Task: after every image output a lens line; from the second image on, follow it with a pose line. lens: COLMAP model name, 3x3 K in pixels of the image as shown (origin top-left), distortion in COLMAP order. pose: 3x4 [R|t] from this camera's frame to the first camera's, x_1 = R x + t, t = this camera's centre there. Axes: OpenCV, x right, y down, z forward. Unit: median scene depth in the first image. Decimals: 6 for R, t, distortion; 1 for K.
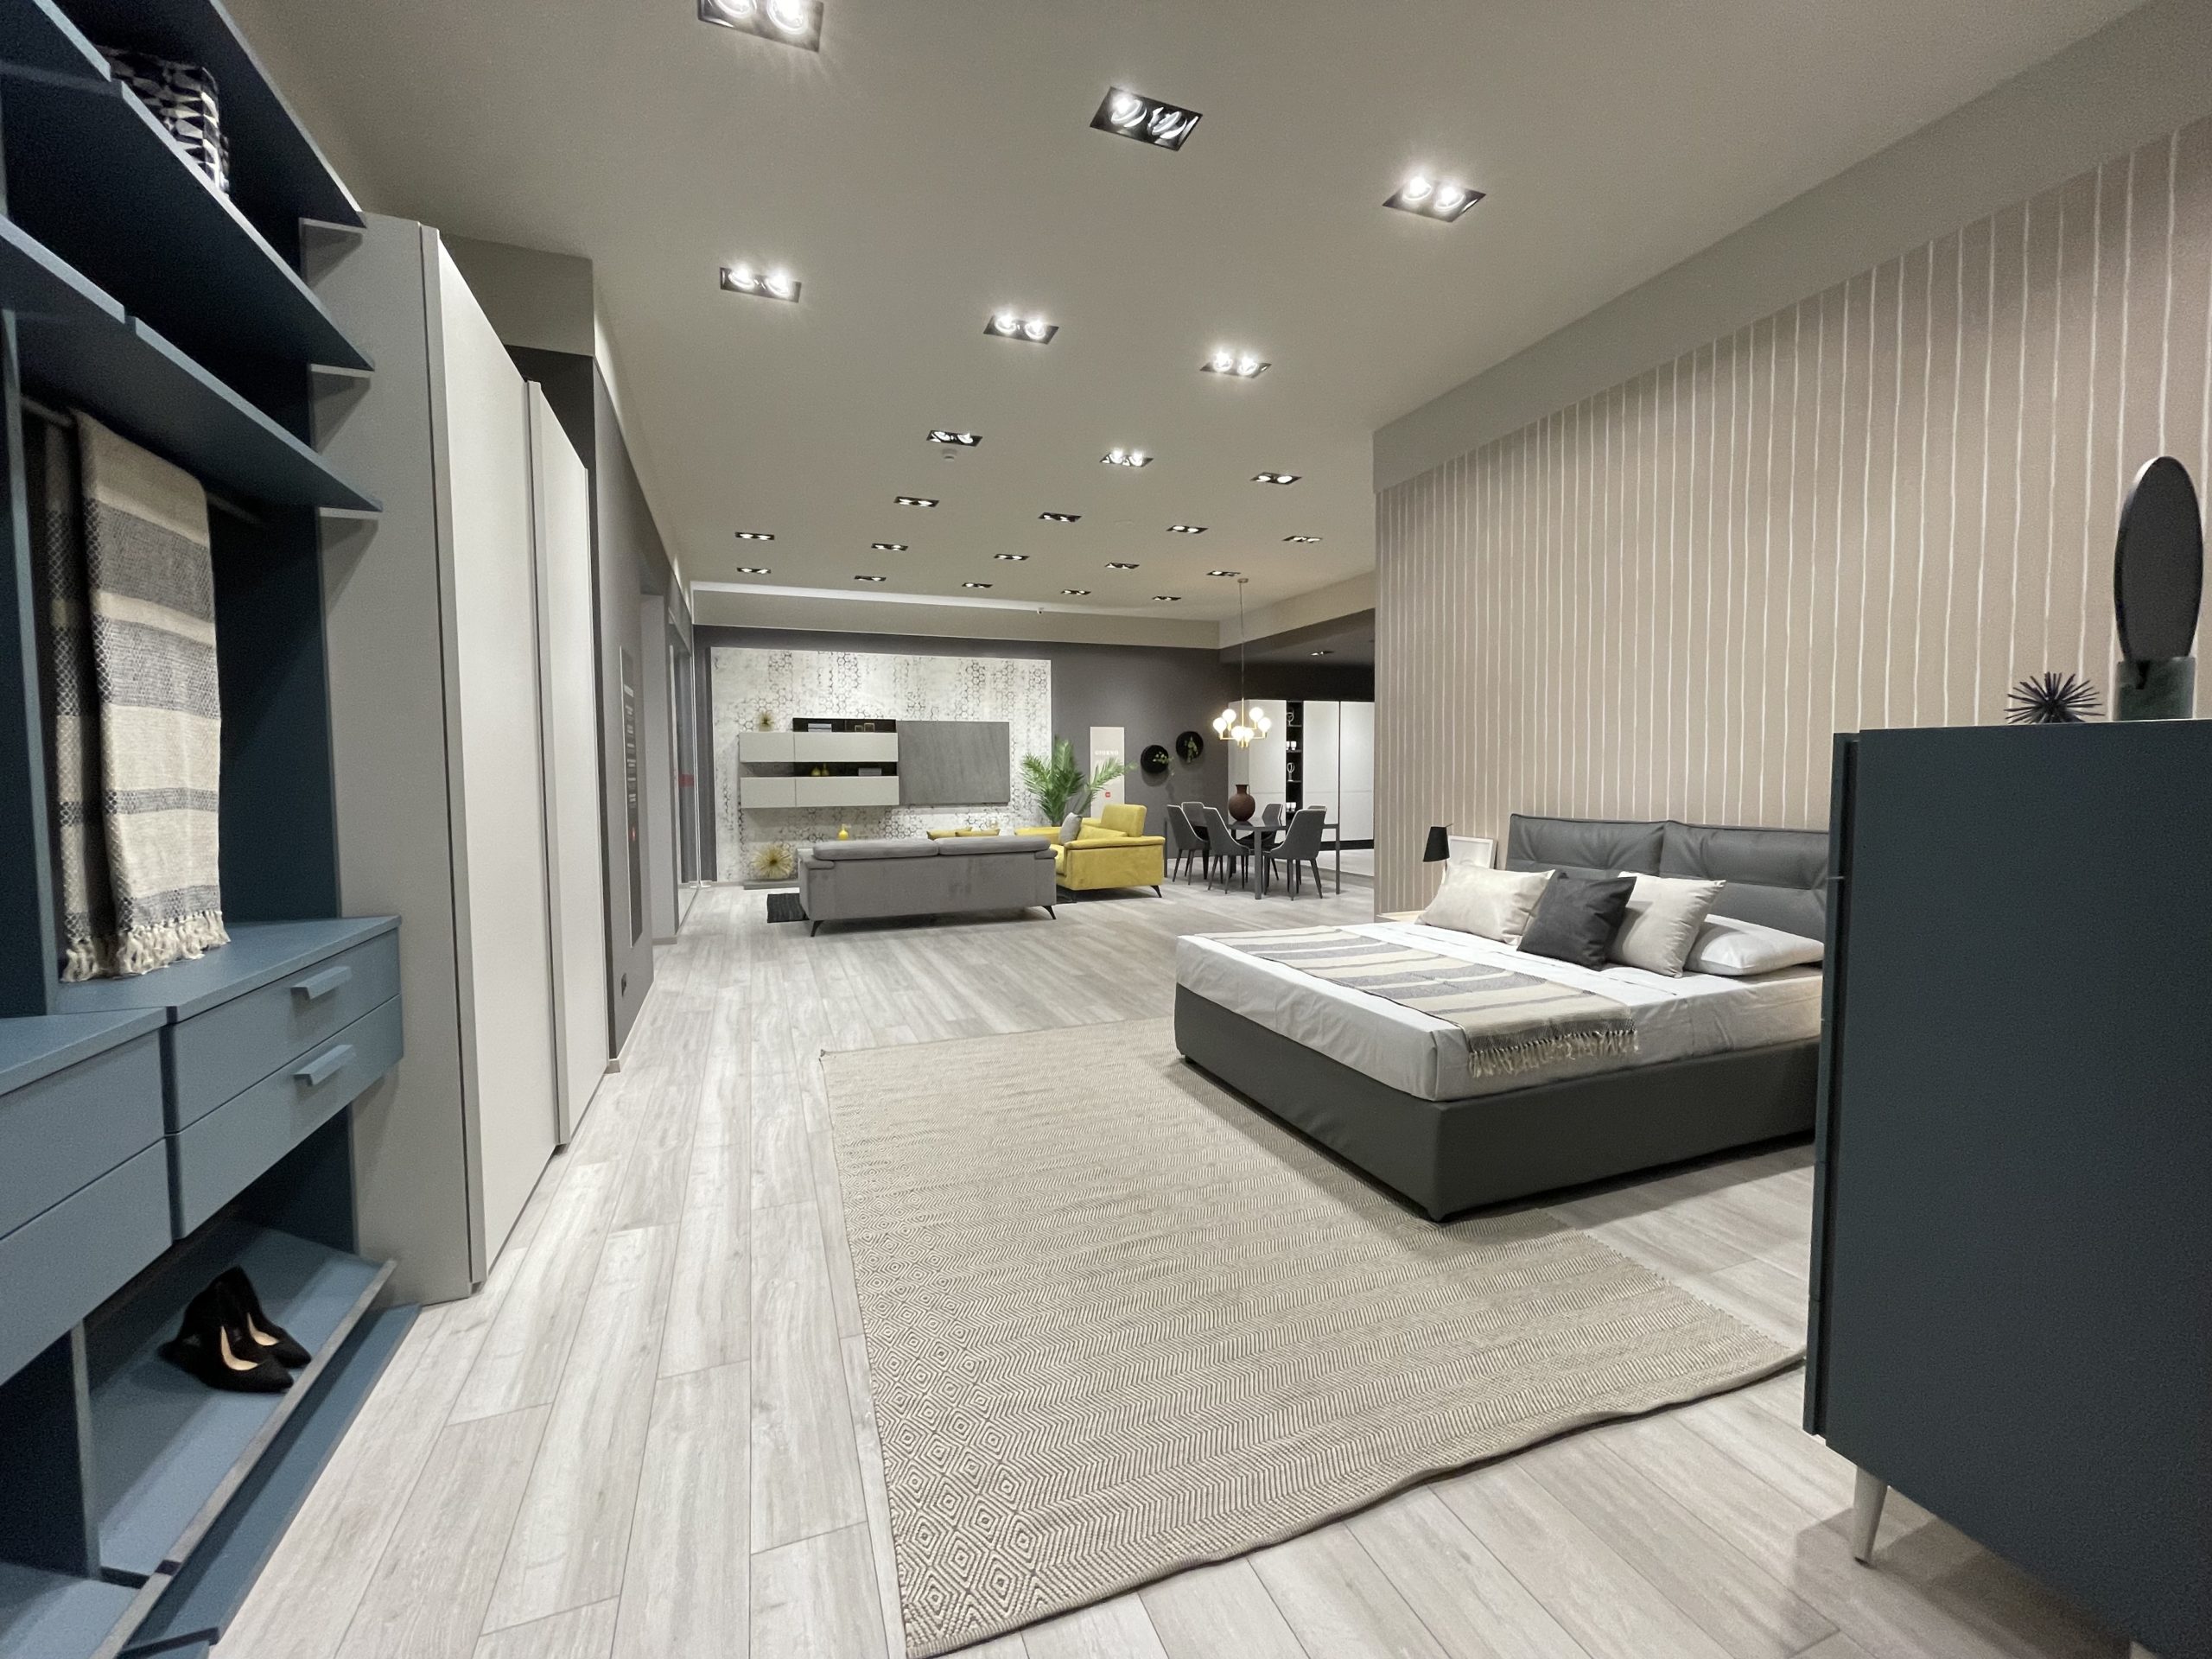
lens RADIAL K [[902.8, 0, 1106.0], [0, 902.8, 829.5], [0, 0, 1]] dist [-0.010285, -0.000059]
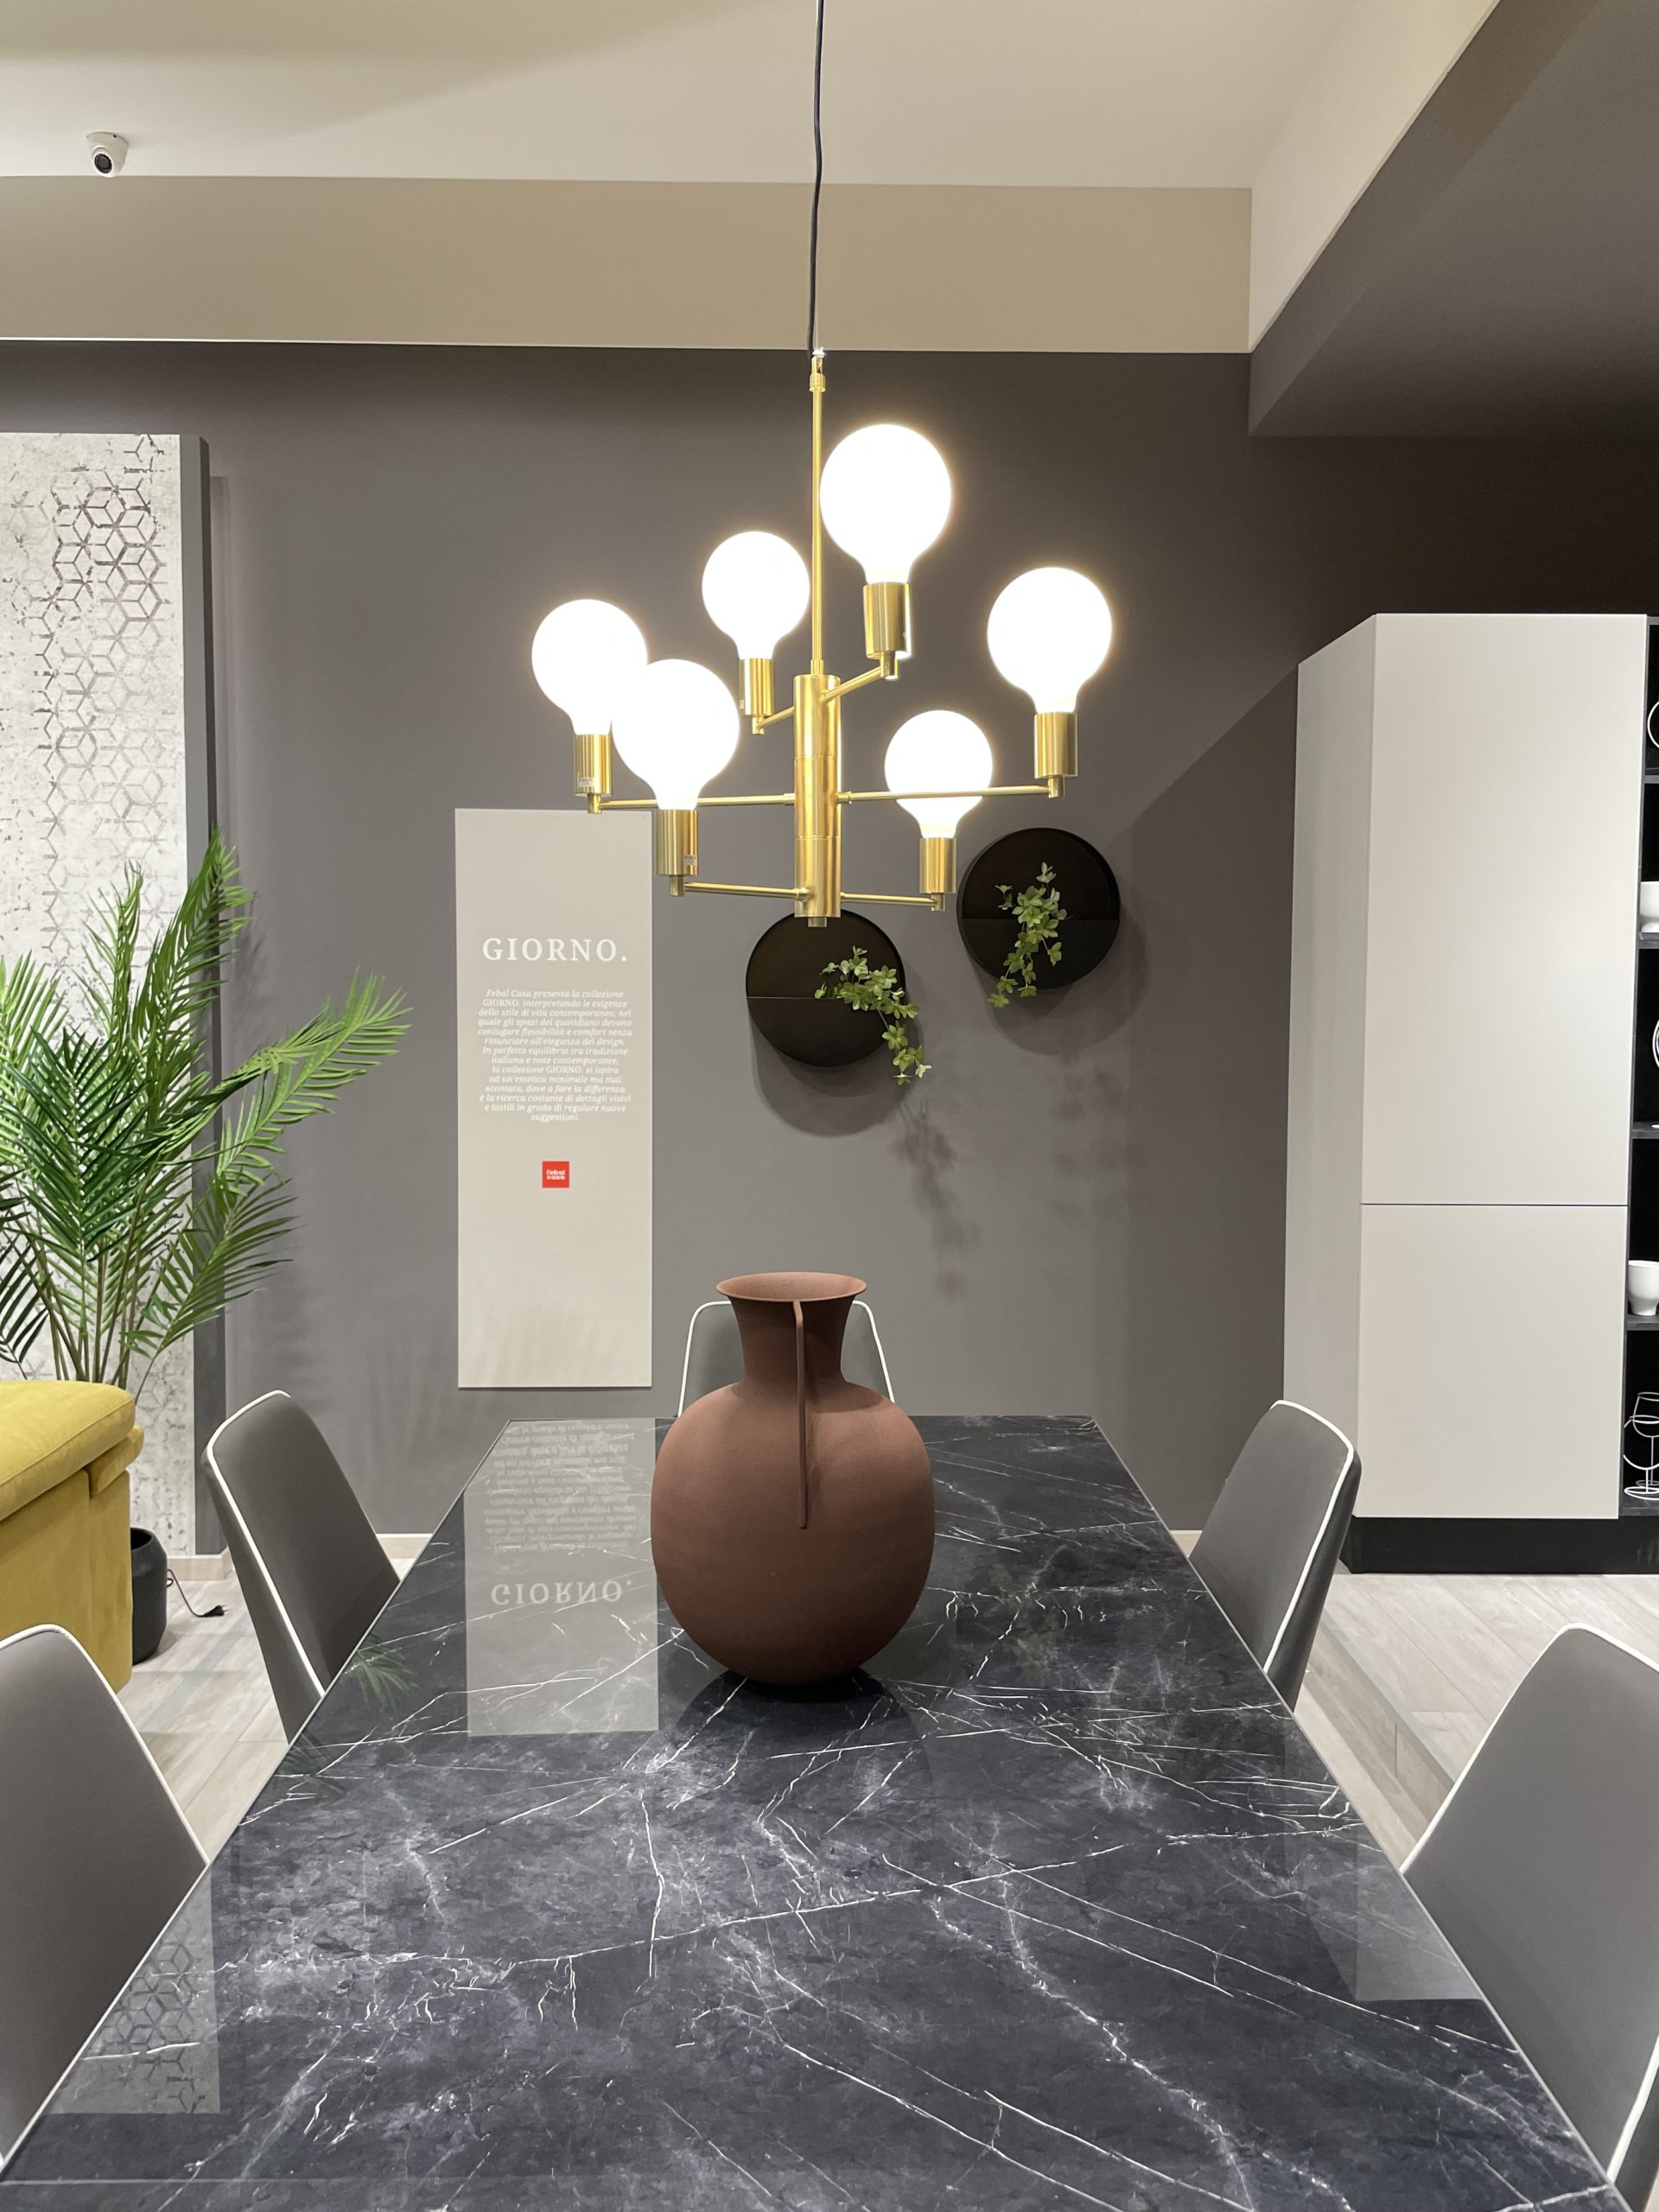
lens RADIAL K [[1662.8, 0, 829.5], [0, 1662.8, 1106.0], [0, 0, 1]] dist [-0.004391, -0.004265]
pose [[0.928020, 0.033246, -0.371043, 0.205824], [-0.035270, 0.999377, 0.001332, -0.062168], [0.370856, 0.011851, 0.928615, 0.780399]]
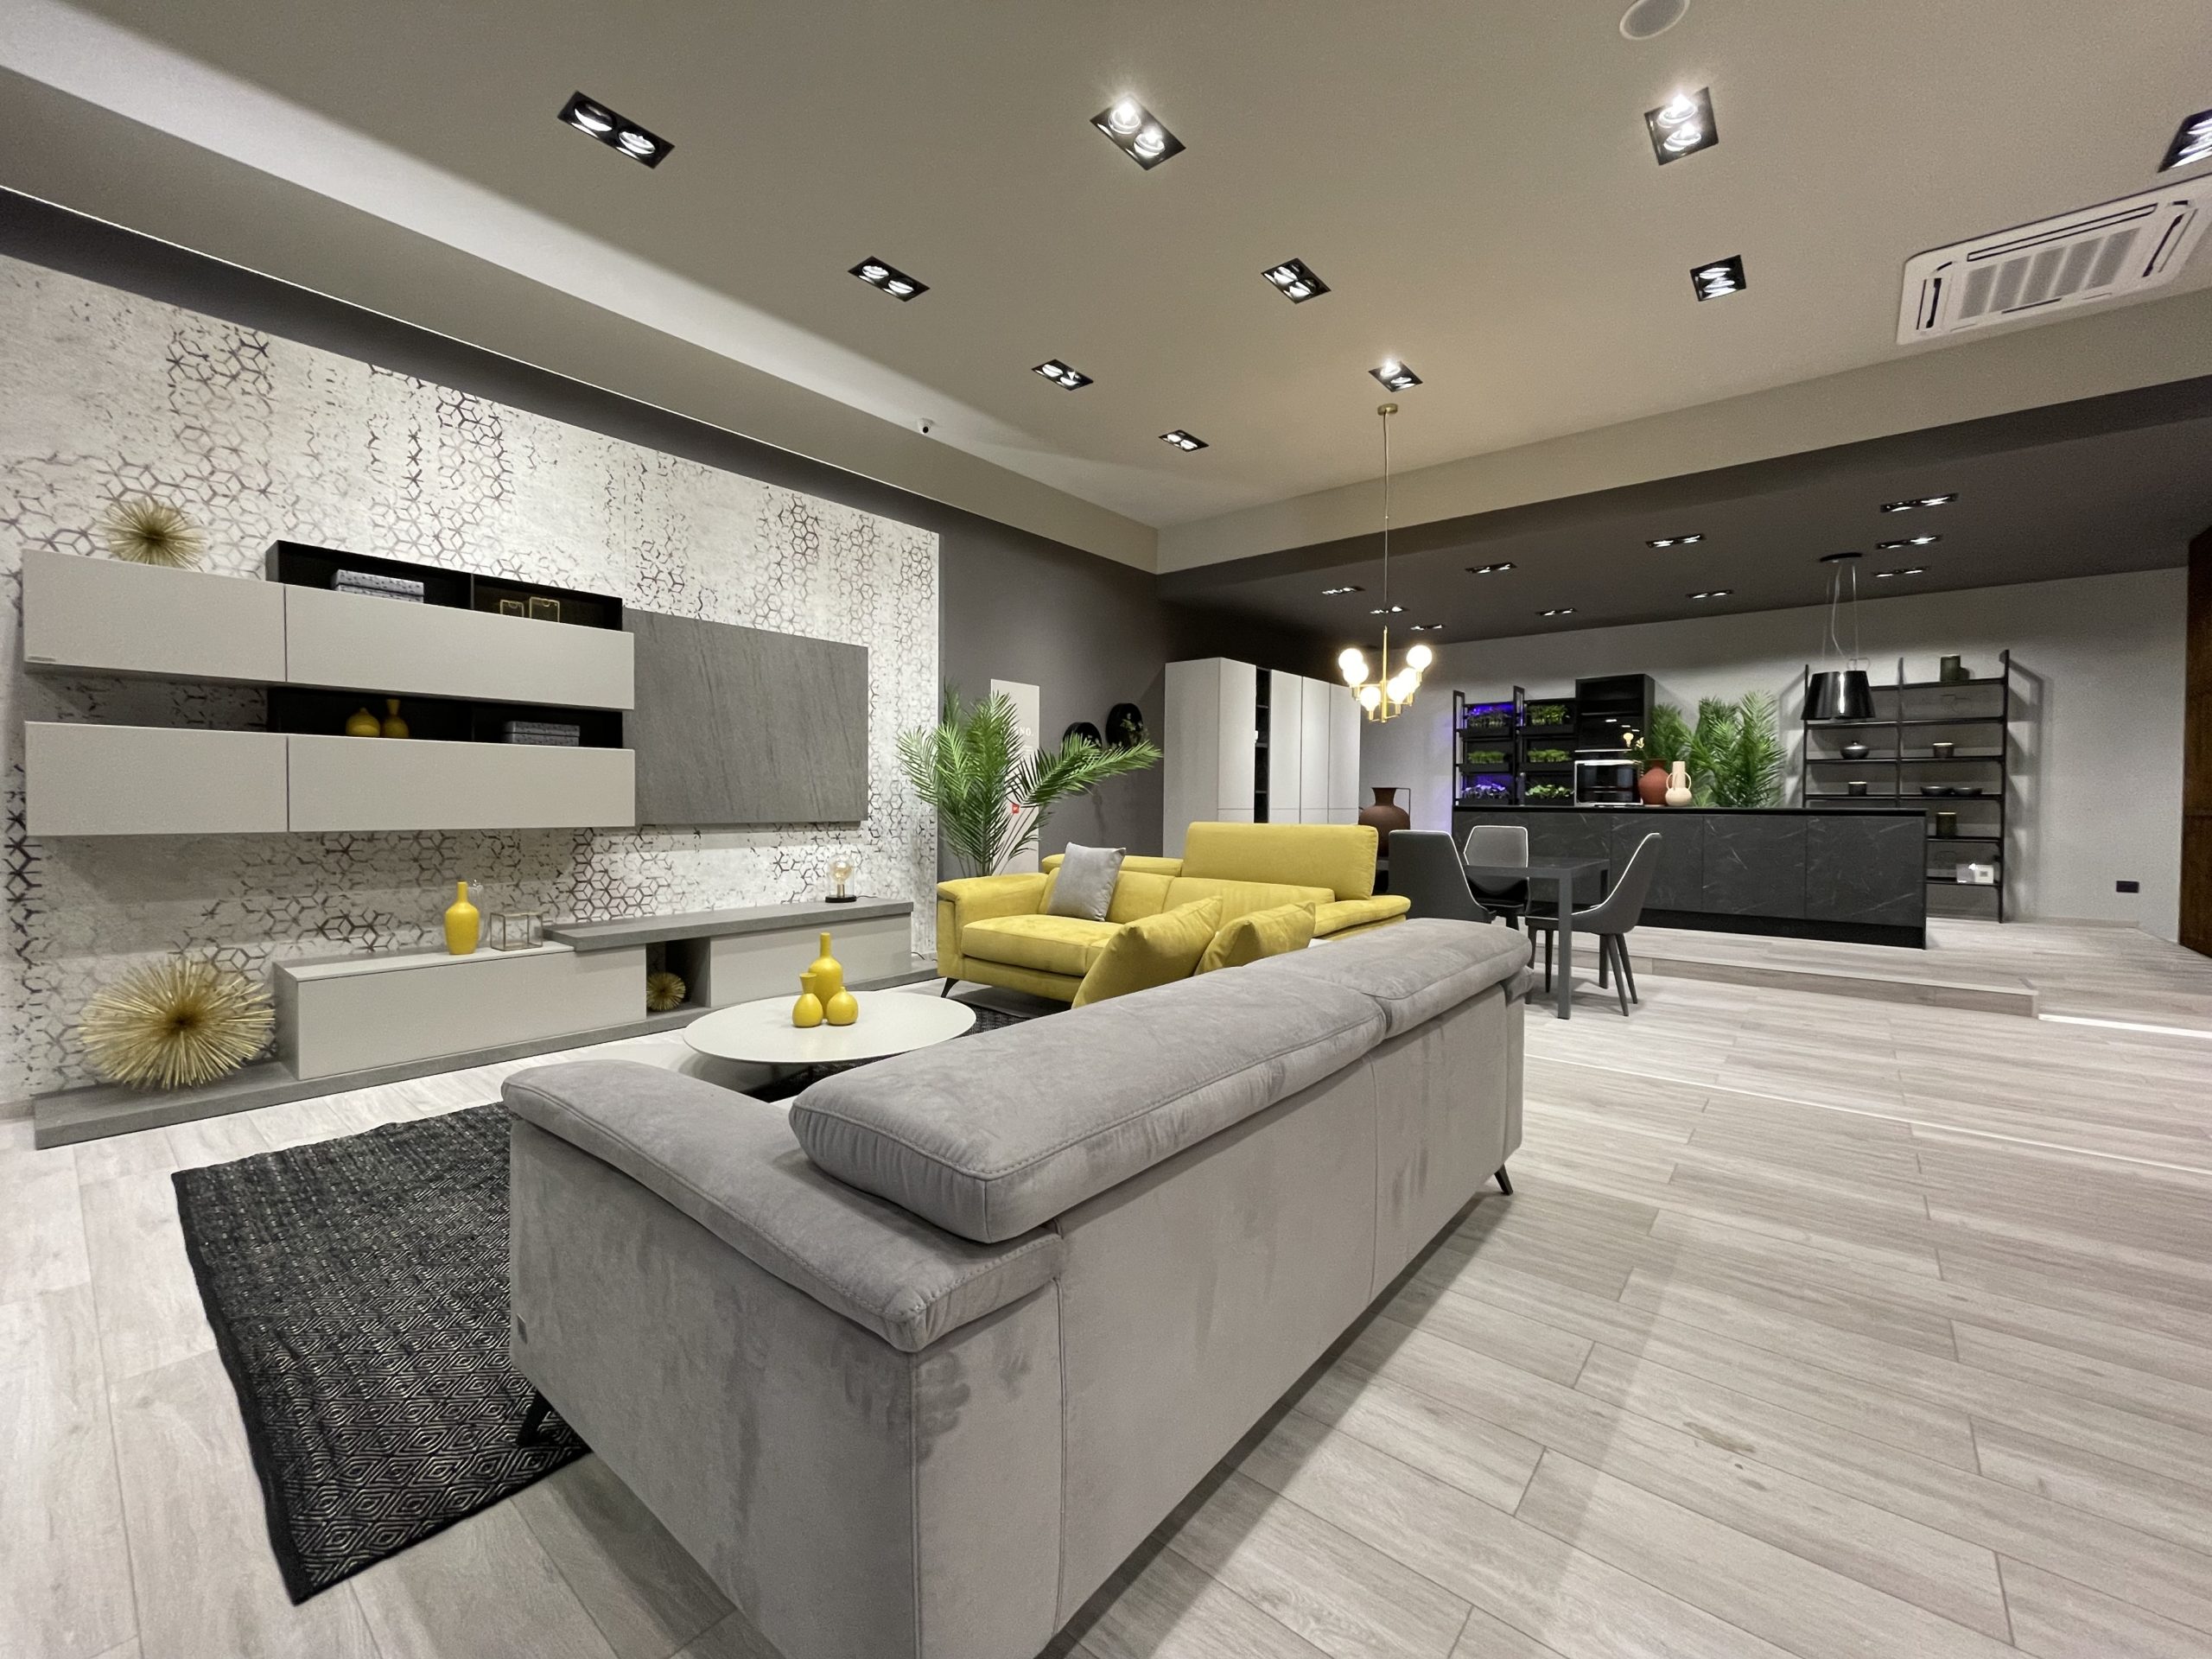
lens RADIAL K [[902.8, 0, 1106.0], [0, 902.8, 829.5], [0, 0, 1]] dist [-0.010285, -0.000059]
pose [[0.889195, 0.000339, 0.457527, -0.214122], [0.014437, 0.999481, -0.028799, -0.011553], [-0.457300, 0.032213, 0.888729, 0.551105]]
